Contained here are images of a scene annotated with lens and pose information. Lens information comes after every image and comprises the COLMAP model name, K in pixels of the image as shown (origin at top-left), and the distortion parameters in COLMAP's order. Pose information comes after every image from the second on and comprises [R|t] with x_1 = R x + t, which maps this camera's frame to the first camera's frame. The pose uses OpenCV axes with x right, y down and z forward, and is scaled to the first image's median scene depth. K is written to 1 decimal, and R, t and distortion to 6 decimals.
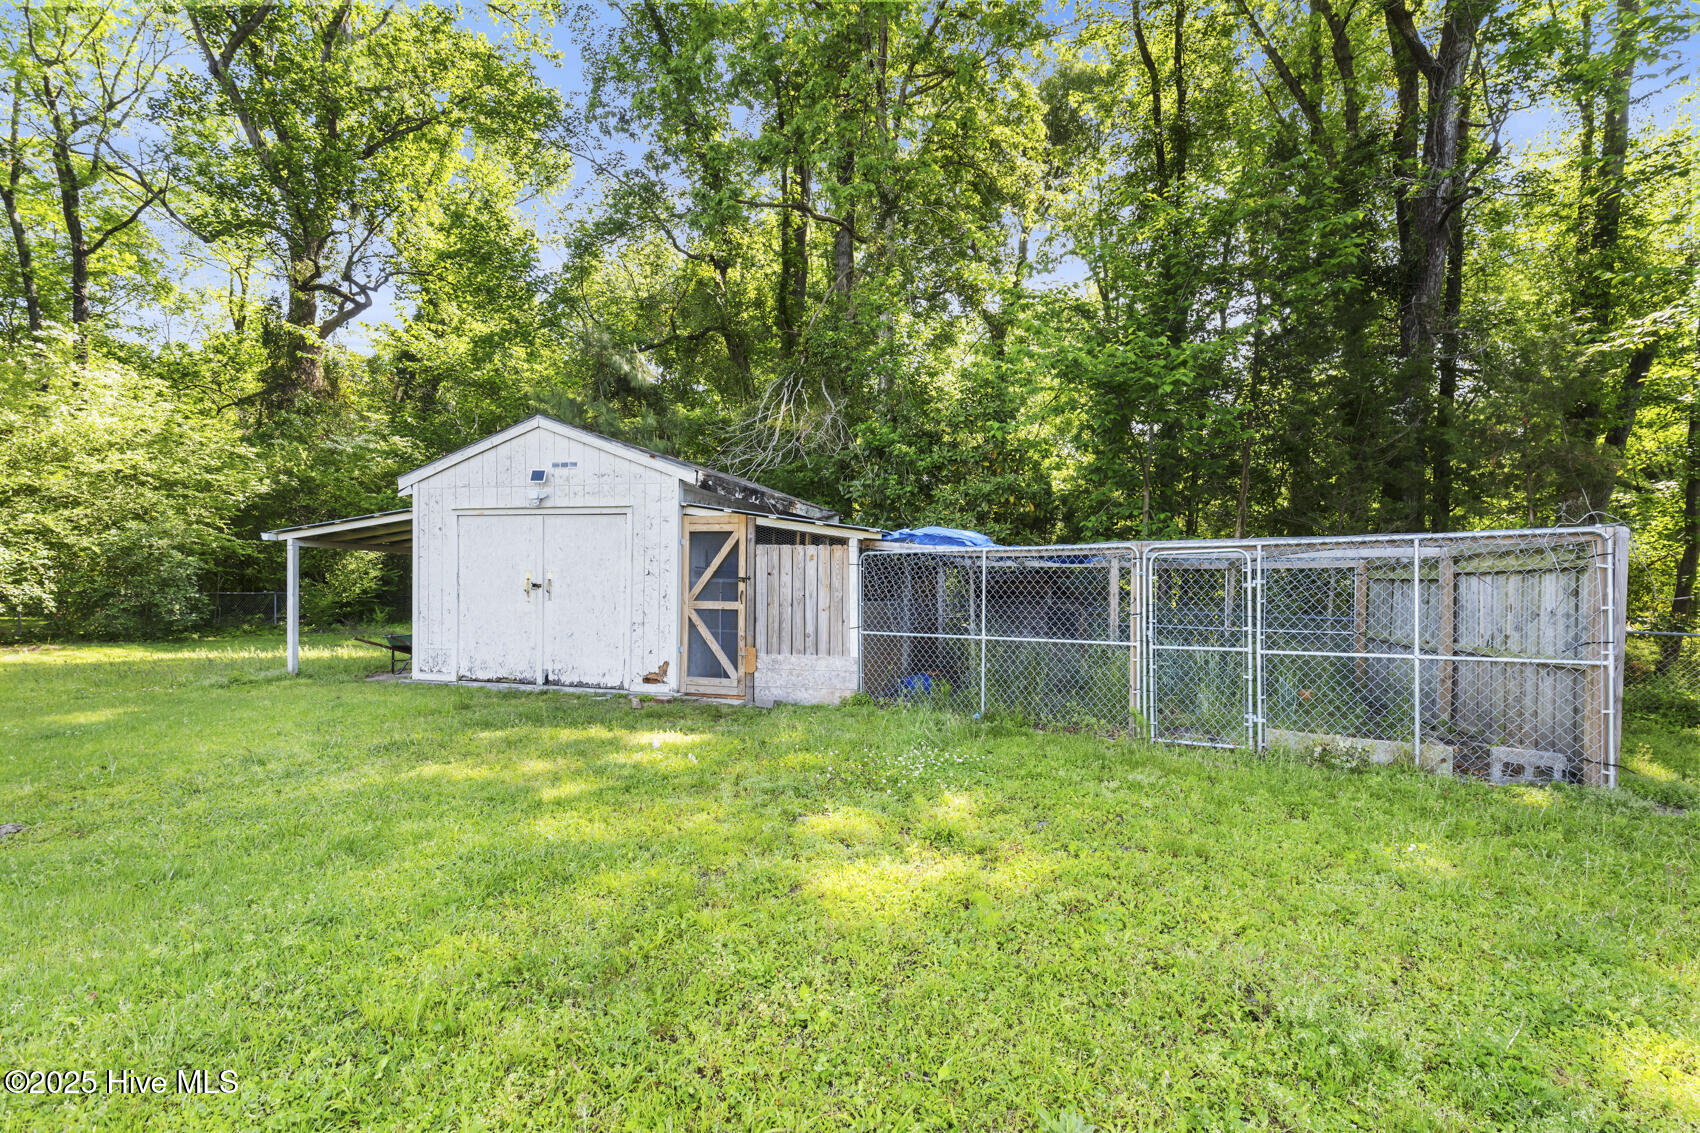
lens RADIAL K [[787.9, 0, 858.1], [0, 787.9, 608.1], [0, 0, 1]] dist [0.009355, 0.000250]
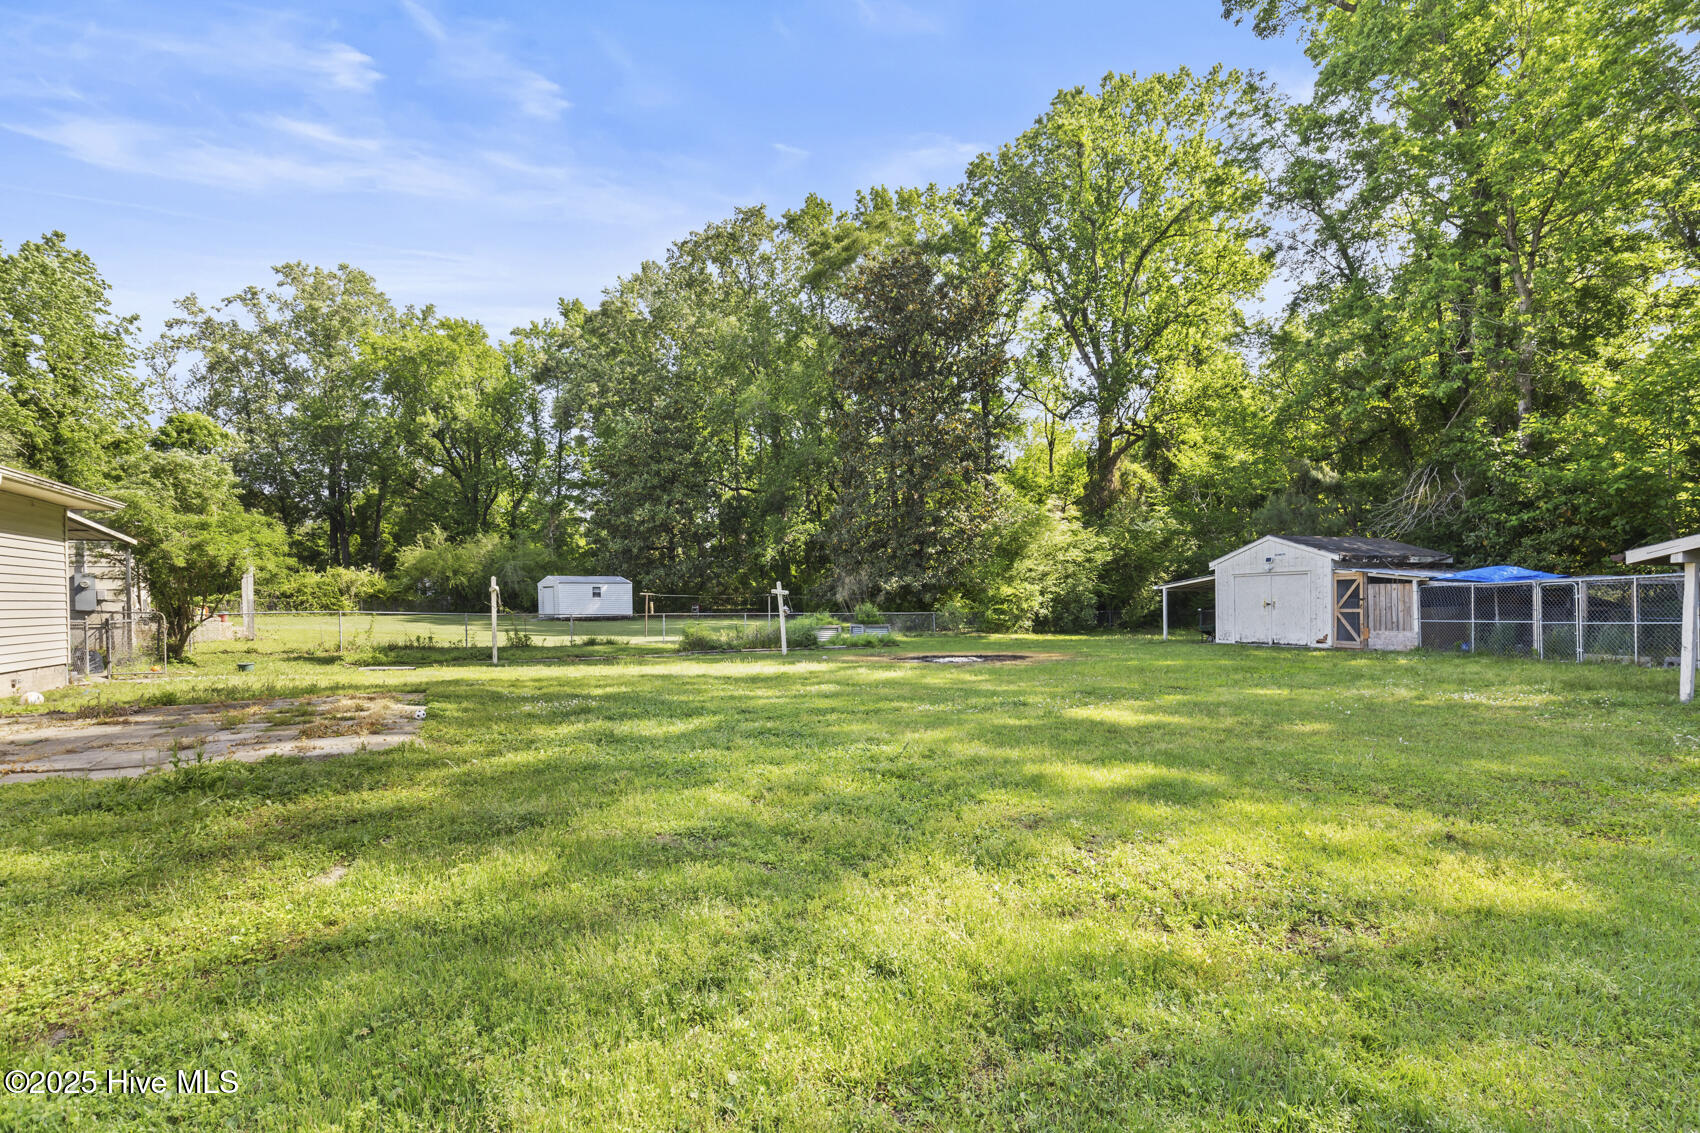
lens RADIAL K [[787.9, 0, 858.1], [0, 787.9, 608.1], [0, 0, 1]] dist [0.009355, 0.000250]
pose [[0.672815, -0.020962, -0.739514, 0.582924], [0.001426, 0.999633, -0.027038, 0.051466], [0.739809, 0.017137, 0.672598, -1.690766]]
